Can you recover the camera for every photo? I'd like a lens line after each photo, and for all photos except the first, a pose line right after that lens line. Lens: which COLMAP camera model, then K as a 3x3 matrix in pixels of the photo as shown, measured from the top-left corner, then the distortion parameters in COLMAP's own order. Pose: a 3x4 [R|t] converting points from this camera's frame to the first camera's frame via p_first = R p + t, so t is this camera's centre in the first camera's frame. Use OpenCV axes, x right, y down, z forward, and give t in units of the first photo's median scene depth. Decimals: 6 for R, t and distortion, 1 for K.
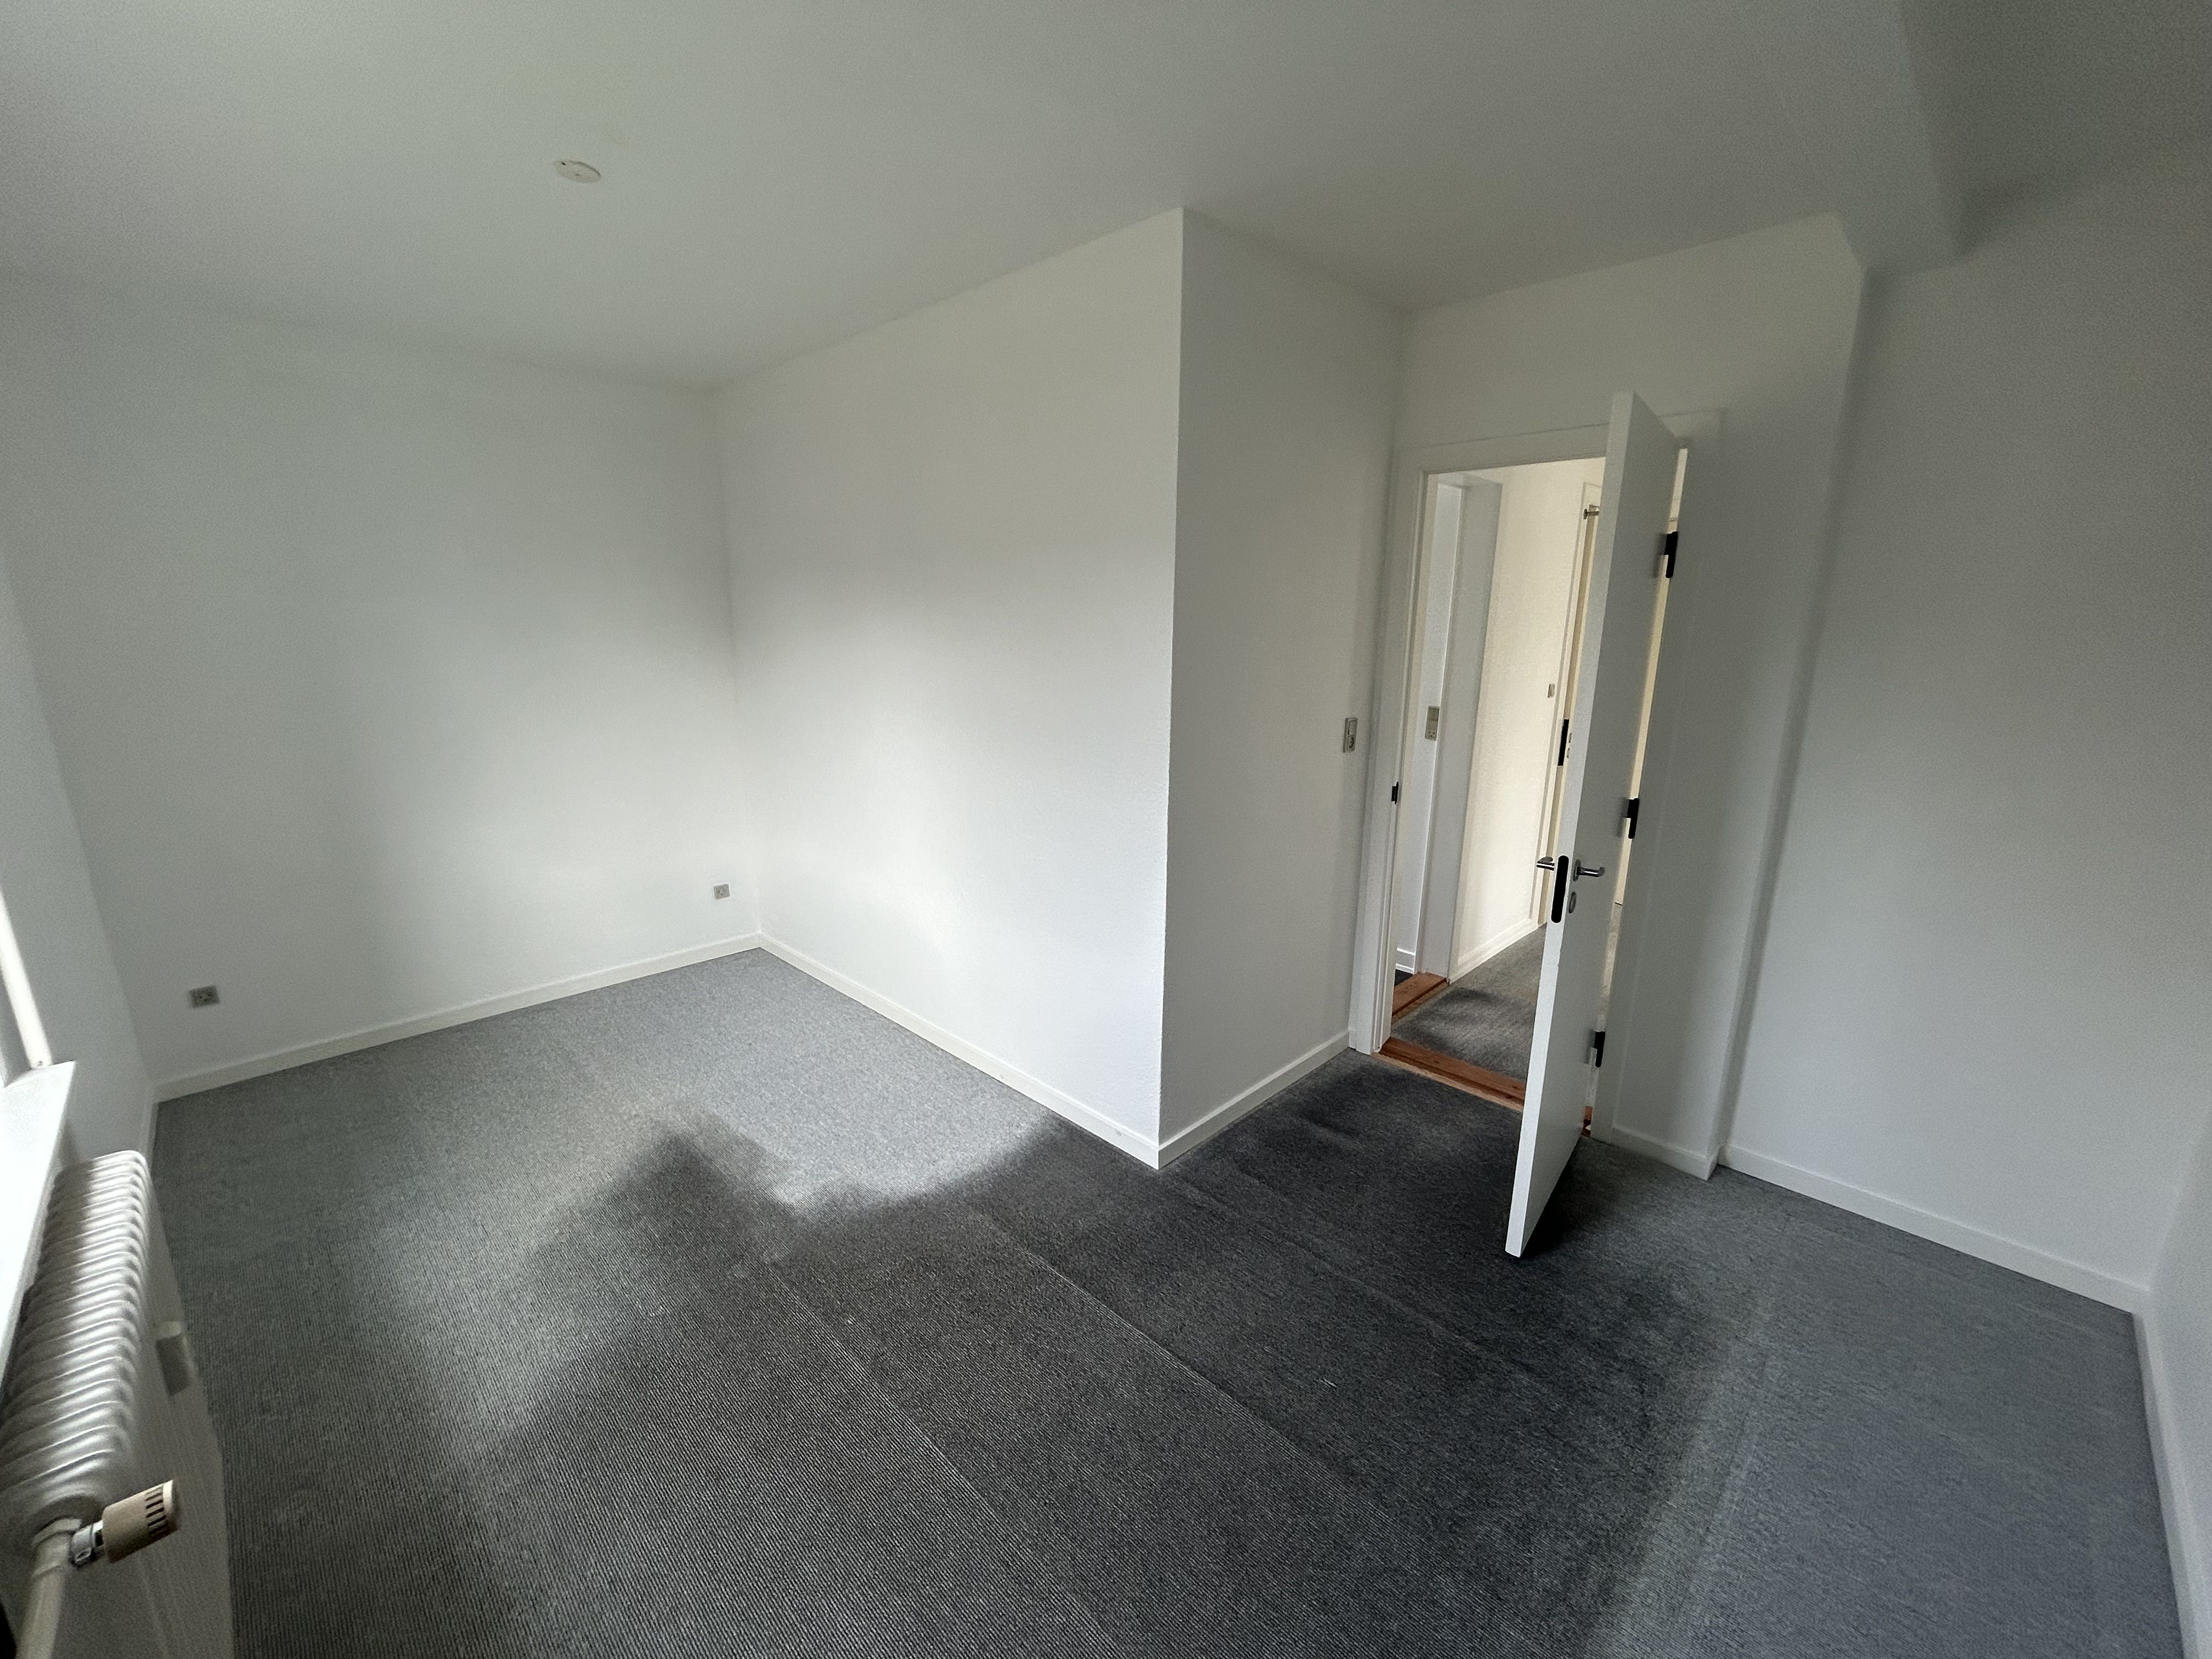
lens RADIAL K [[896.1, 0, 1101.7], [0, 896.1, 824.8], [0, 0, 1]] dist [-0.000295, -0.000018]
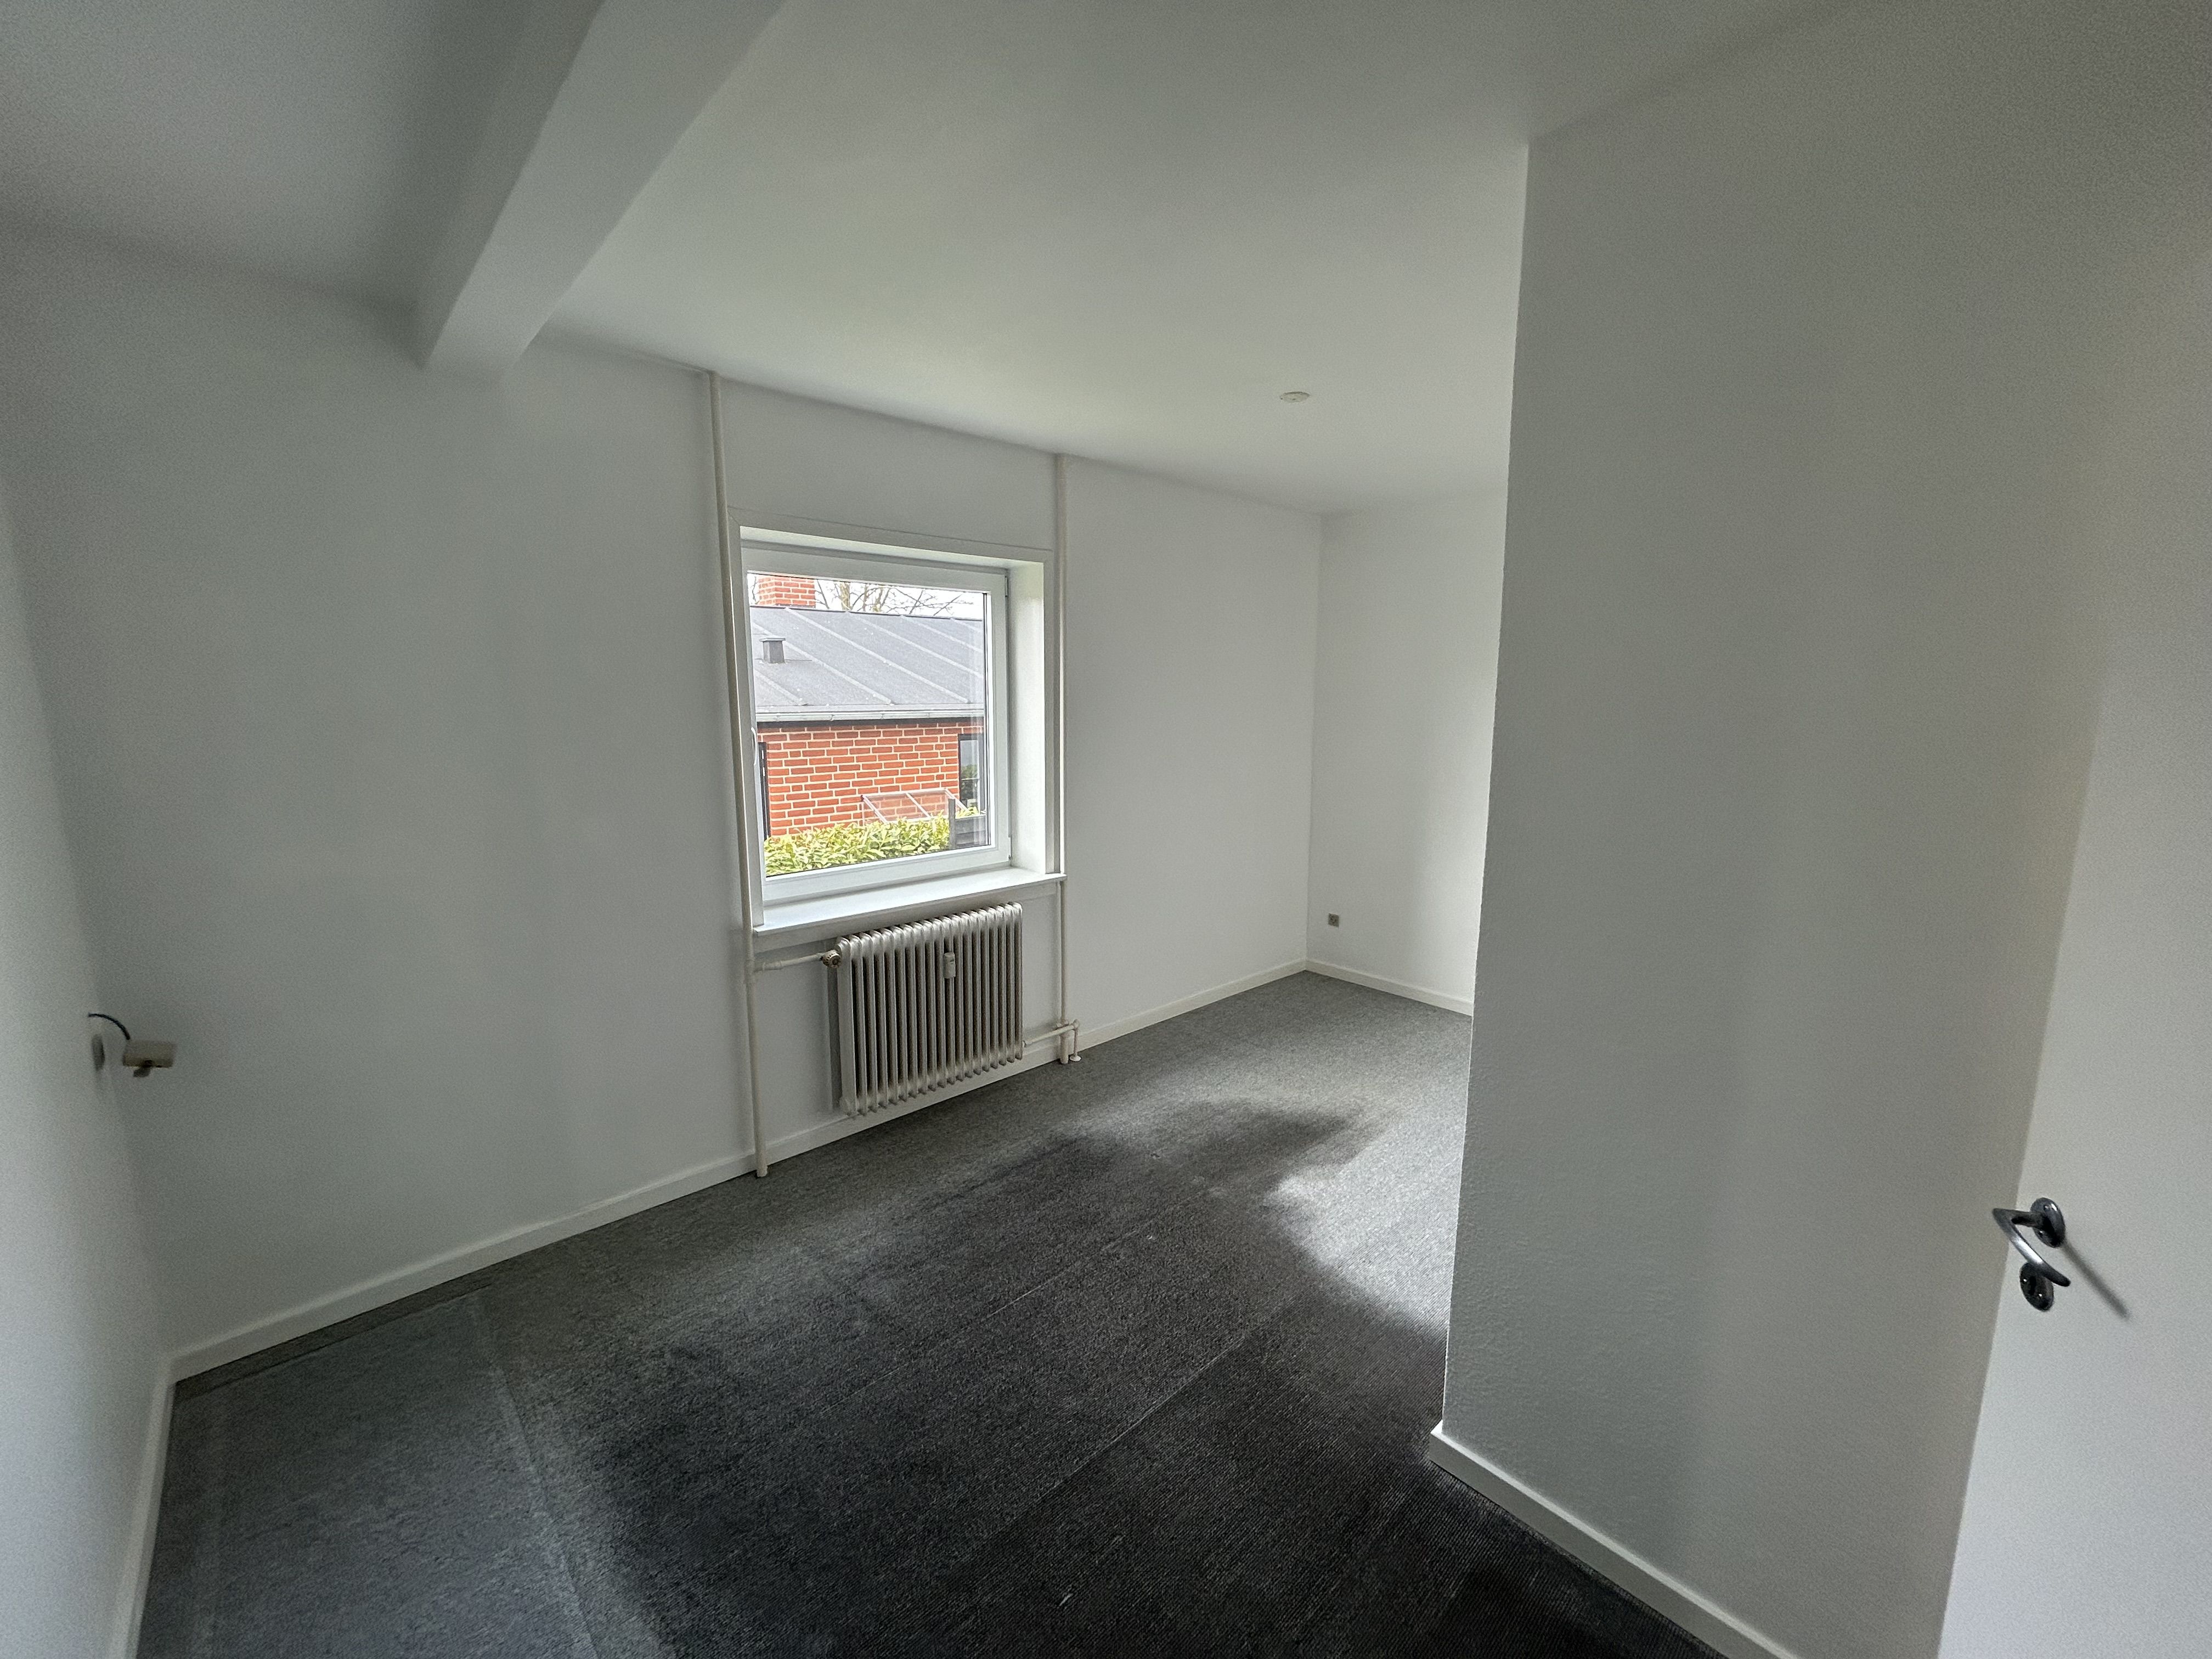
lens RADIAL K [[896.1, 0, 1103.7], [0, 896.1, 825.4], [0, 0, 1]] dist [-0.000295, -0.000018]
pose [[-0.035150, 0.153030, -0.987596, 0.717351], [-0.240398, 0.957896, 0.156984, -0.154362], [0.970038, 0.242934, 0.003118, 0.633848]]
